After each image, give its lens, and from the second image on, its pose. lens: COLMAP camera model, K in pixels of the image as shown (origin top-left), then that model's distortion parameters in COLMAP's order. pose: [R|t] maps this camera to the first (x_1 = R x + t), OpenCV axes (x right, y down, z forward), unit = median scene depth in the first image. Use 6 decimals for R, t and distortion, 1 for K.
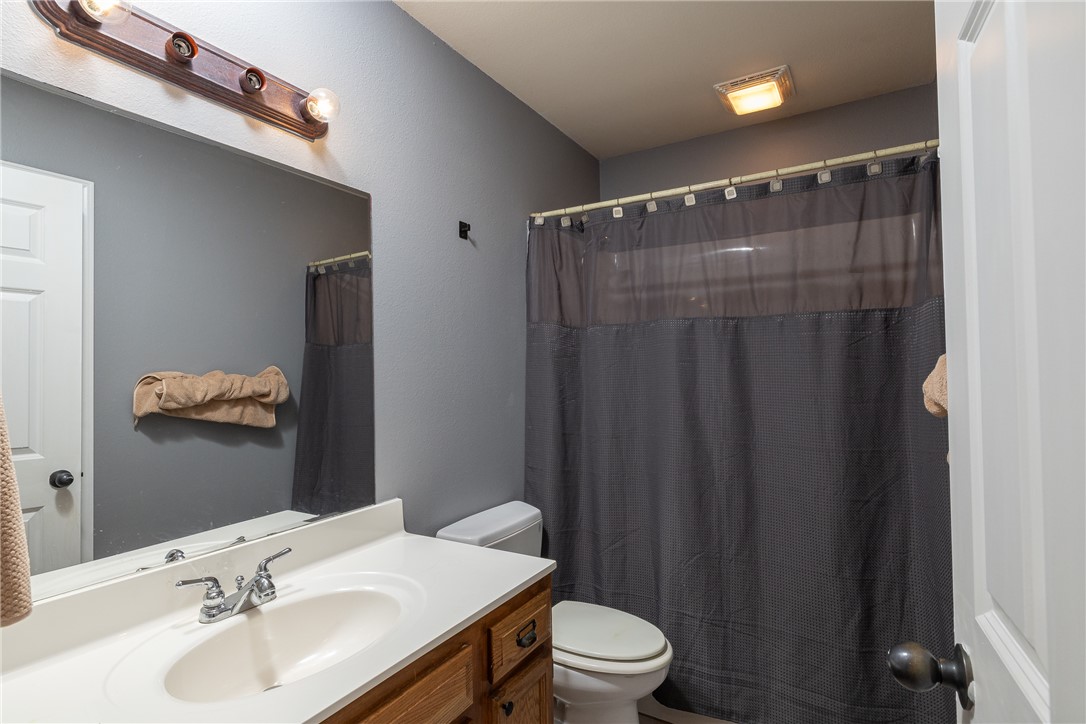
lens RADIAL K [[534.5, 0, 541.3], [0, 534.5, 363.1], [0, 0, 1]] dist [-0.002127, 0.001120]
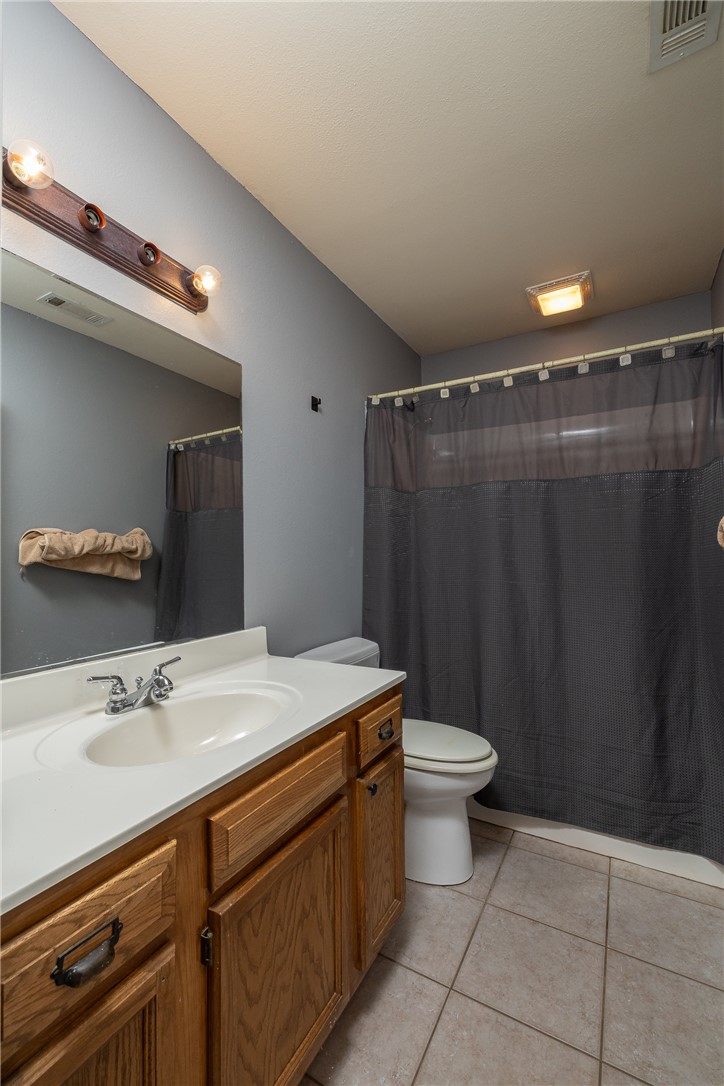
lens RADIAL K [[454.7, 0, 363.9], [0, 454.7, 546.2], [0, 0, 1]] dist [0.001756, 0.000391]
pose [[0.999582, 0.012628, 0.026026, -0.074619], [-0.012602, 0.999920, -0.001167, 0.075918], [-0.026038, 0.000838, 0.999661, 0.004592]]
